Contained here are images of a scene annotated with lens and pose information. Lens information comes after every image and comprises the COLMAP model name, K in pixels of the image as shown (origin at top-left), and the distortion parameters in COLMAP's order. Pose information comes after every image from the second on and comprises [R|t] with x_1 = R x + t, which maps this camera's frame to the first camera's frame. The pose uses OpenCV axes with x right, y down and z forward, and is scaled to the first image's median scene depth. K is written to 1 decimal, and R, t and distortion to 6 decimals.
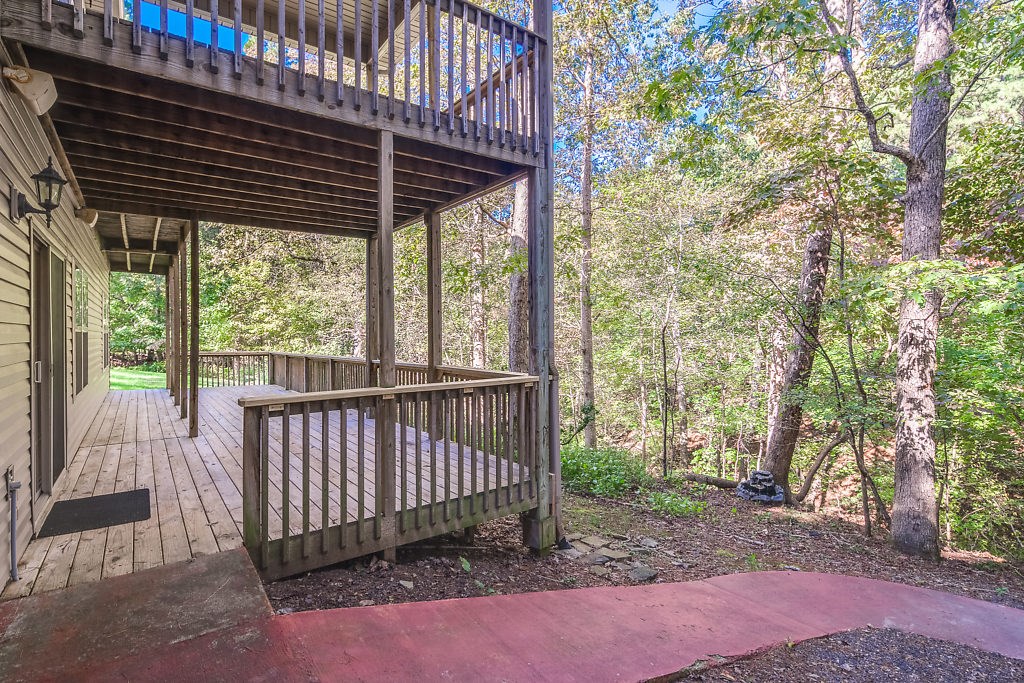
lens RADIAL K [[500.4, 0, 513.0], [0, 500.4, 337.1], [0, 0, 1]] dist [0.002247, -0.000214]
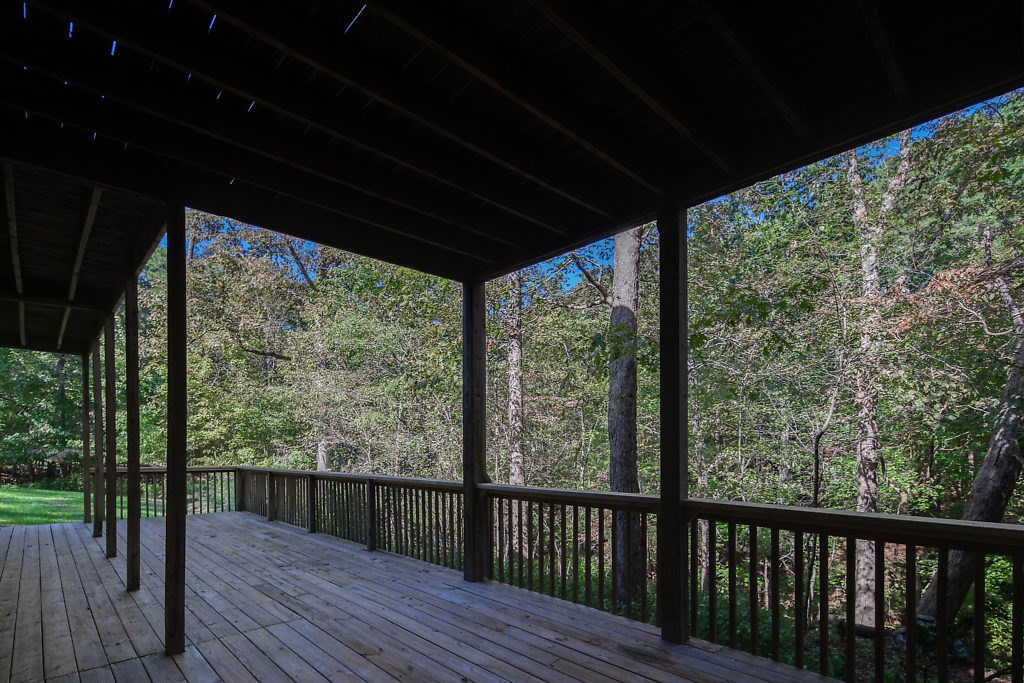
lens RADIAL K [[496.0, 0, 512.8], [0, 496.0, 447.7], [0, 0, 1]] dist [-0.001211, -0.000555]
pose [[0.991895, -0.000140, 0.127058, -0.144474], [0.000015, 1.000000, 0.000989, 0.000845], [-0.127058, -0.000980, 0.991895, 0.186598]]
